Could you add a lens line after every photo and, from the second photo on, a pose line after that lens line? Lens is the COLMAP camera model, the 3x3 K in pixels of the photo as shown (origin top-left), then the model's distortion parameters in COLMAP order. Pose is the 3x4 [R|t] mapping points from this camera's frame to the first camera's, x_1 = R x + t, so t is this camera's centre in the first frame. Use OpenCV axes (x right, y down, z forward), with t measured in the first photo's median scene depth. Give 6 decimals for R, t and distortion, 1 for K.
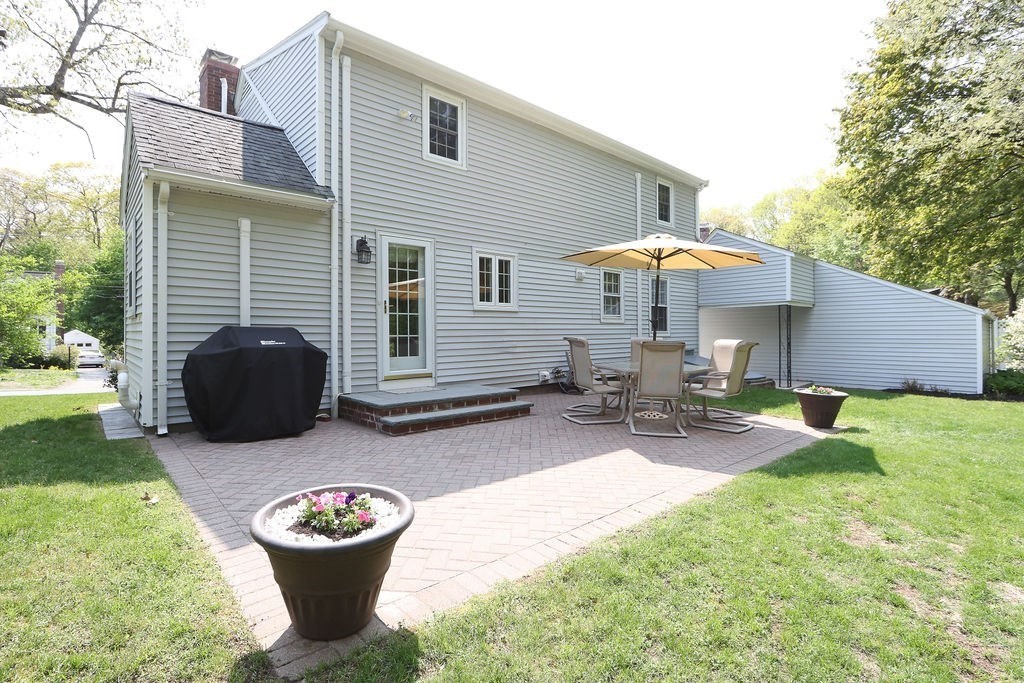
lens RADIAL K [[490.8, 0, 511.3], [0, 490.8, 334.9], [0, 0, 1]] dist [-0.000512, 0.000039]
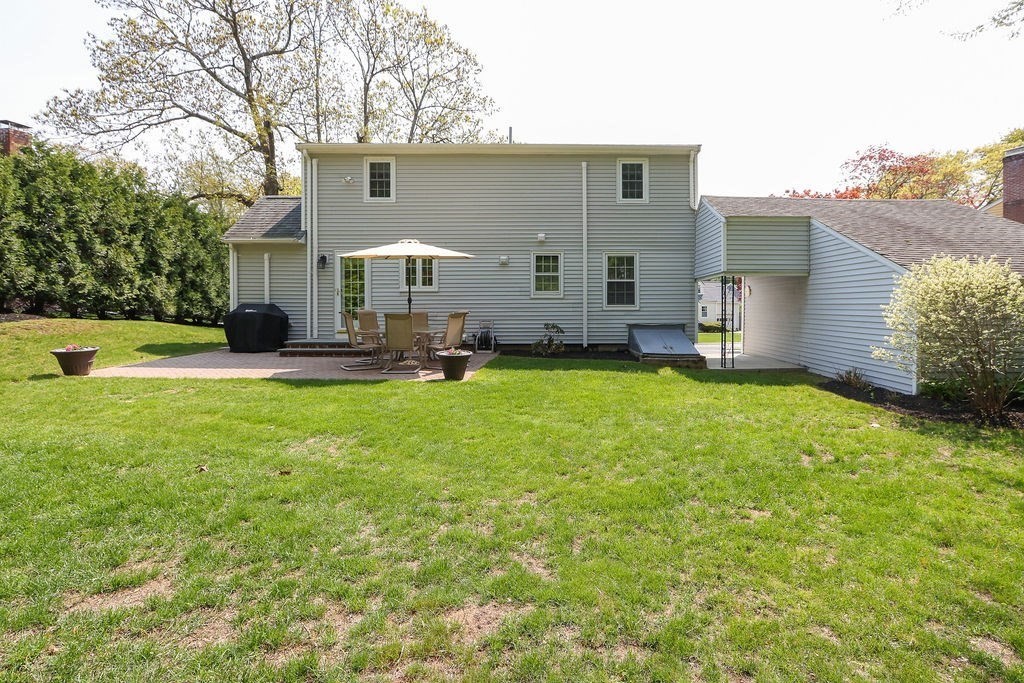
lens RADIAL K [[490.8, 0, 519.9], [0, 490.8, 315.3], [0, 0, 1]] dist [-0.000512, 0.000039]
pose [[0.746072, 0.010752, -0.665778, 1.160273], [-0.002089, 0.999902, 0.013807, 0.000575], [0.665862, -0.008910, 0.746022, 0.095213]]
